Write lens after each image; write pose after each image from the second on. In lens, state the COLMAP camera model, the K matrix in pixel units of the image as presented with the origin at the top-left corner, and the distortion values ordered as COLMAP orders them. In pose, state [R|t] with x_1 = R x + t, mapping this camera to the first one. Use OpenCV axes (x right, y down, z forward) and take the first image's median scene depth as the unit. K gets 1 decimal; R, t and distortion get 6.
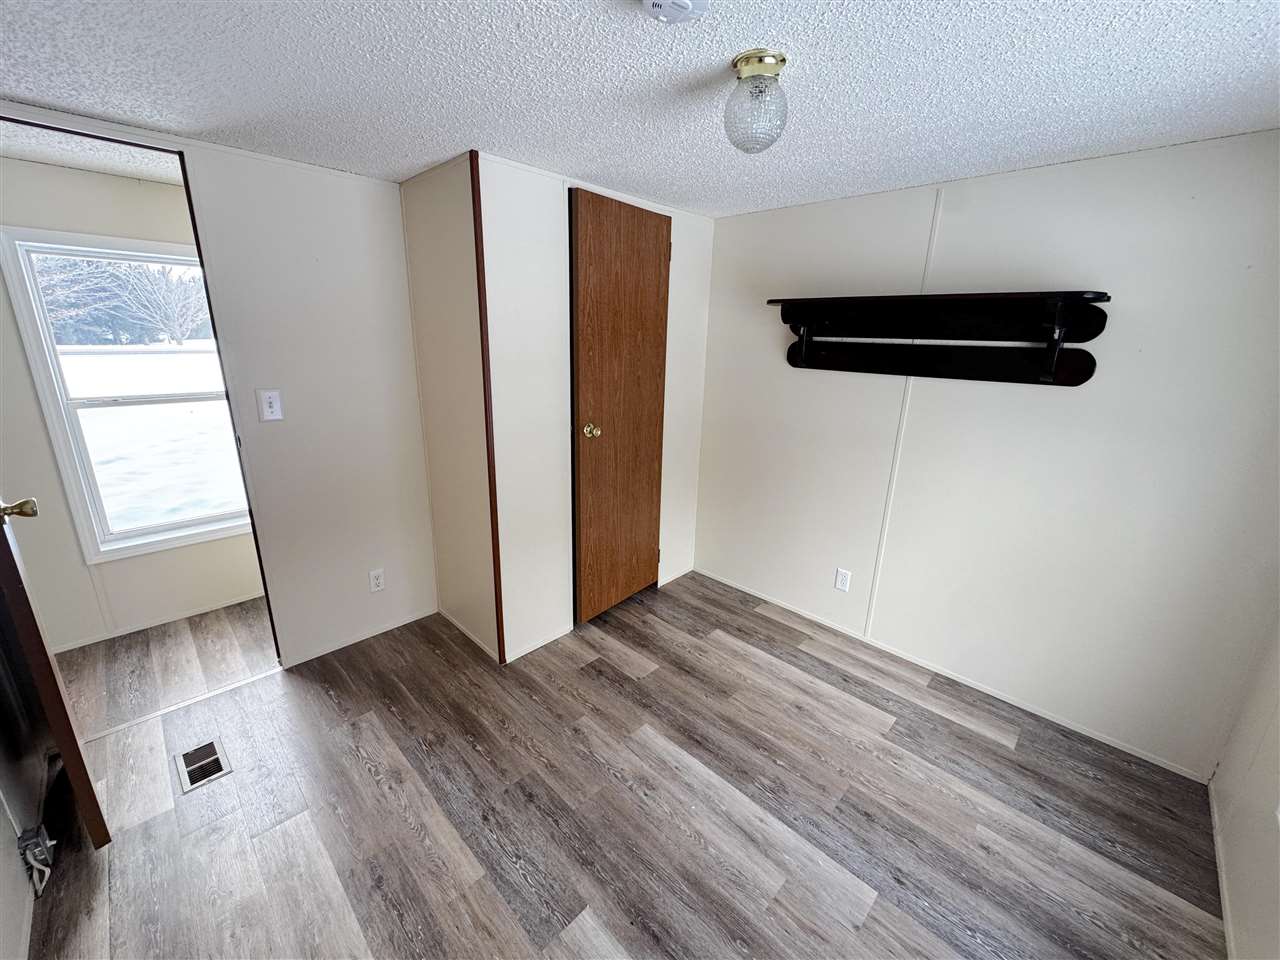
lens RADIAL K [[509.9, 0, 644.0], [0, 509.9, 476.3], [0, 0, 1]] dist [-0.001951, 0.000013]
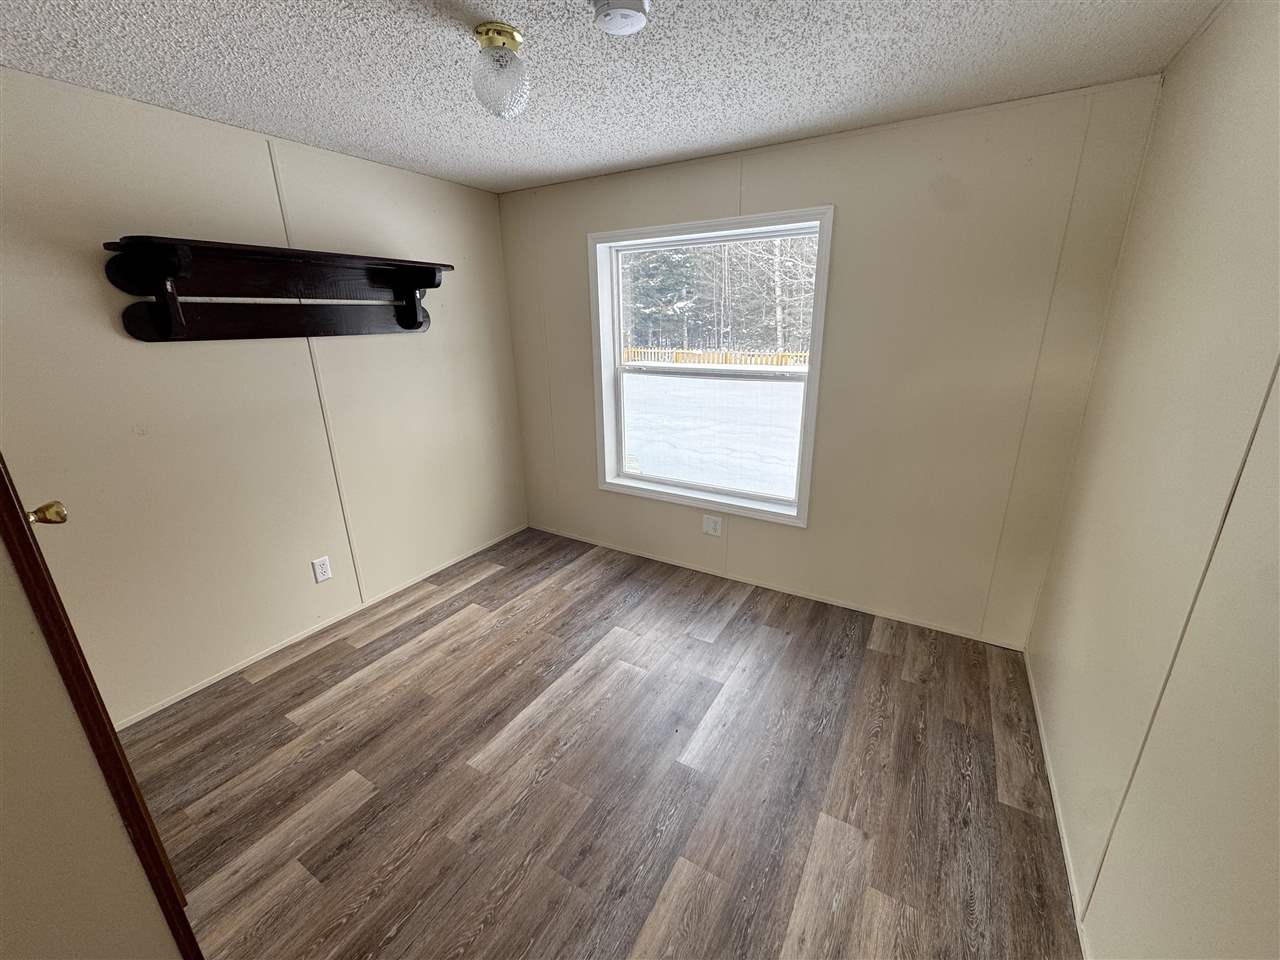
lens RADIAL K [[509.9, 0, 637.7], [0, 509.9, 477.3], [0, 0, 1]] dist [-0.001951, 0.000013]
pose [[-0.230749, -0.309159, 0.922592, -0.686882], [0.272682, 0.889638, 0.366317, -0.159604], [-0.934023, 0.336101, -0.120982, 0.685700]]
